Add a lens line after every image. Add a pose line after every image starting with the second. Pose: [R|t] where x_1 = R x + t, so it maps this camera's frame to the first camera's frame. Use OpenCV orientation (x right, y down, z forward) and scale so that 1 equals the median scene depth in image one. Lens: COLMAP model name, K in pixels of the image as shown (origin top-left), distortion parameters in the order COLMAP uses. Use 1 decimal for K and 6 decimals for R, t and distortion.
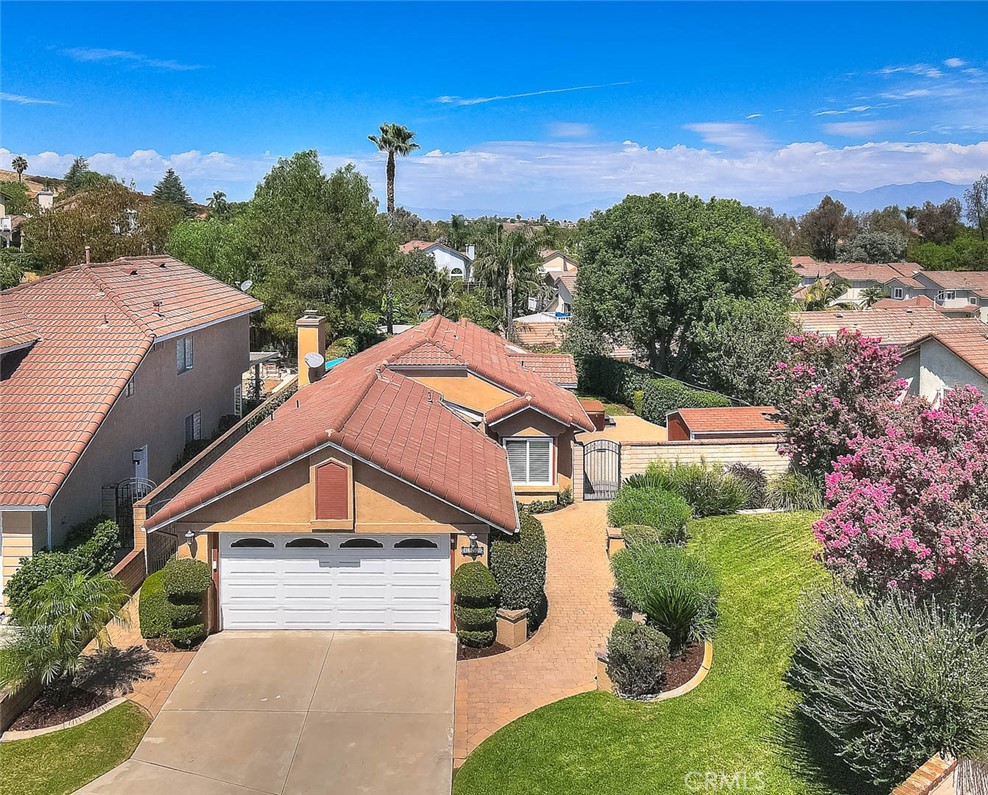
lens RADIAL K [[805.4, 0, 456.2], [0, 805.4, 281.6], [0, 0, 1]] dist [0.002387, 0.008647]
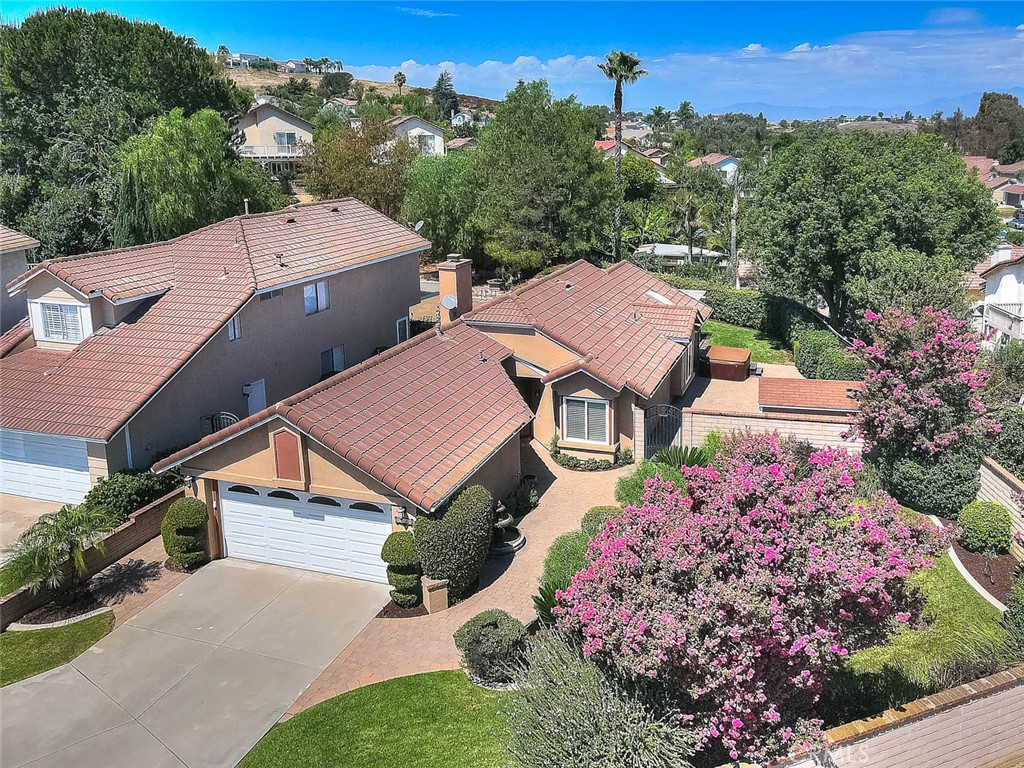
lens RADIAL K [[773.5, 0, 584.1], [0, 773.5, 282.8], [0, 0, 1]] dist [0.005709, 0.004974]
pose [[0.960286, 0.040523, -0.276058, 0.514476], [-0.004396, 0.991472, 0.130247, -0.117547], [0.278982, -0.123860, 0.952275, 0.113891]]
